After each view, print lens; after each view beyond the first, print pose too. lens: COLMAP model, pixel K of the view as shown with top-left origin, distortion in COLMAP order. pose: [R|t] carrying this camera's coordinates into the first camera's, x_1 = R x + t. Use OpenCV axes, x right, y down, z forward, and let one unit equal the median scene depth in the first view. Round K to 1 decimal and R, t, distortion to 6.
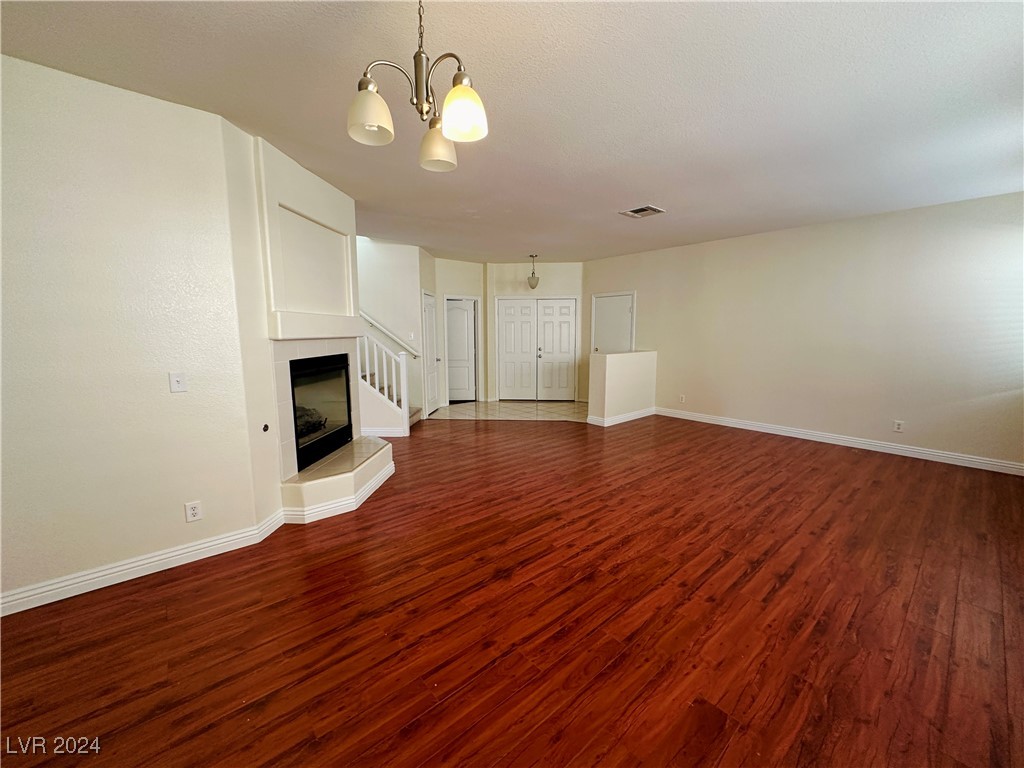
lens RADIAL K [[408.9, 0, 512.8], [0, 408.9, 383.6], [0, 0, 1]] dist [-0.002072, 0.000350]
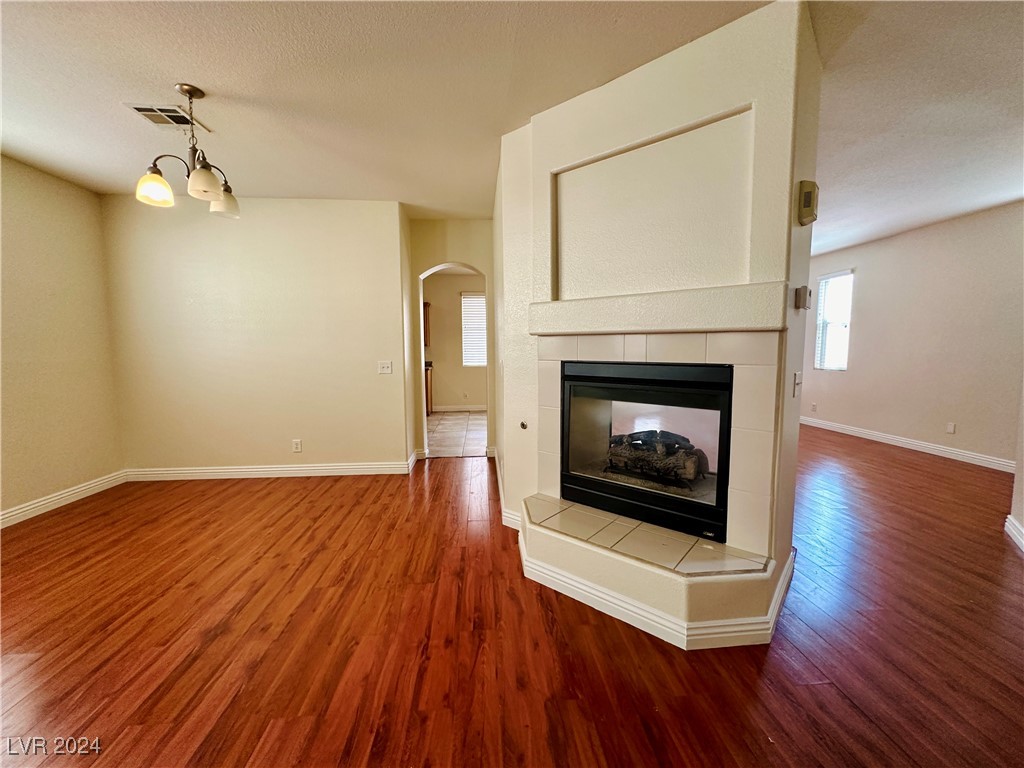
lens RADIAL K [[408.9, 0, 512.8], [0, 408.9, 383.6], [0, 0, 1]] dist [-0.002072, 0.000350]
pose [[-0.592948, 0.077894, -0.801464, 0.211801], [-0.098742, 0.980765, 0.168373, -0.171263], [0.799164, 0.178974, -0.573852, 1.699885]]
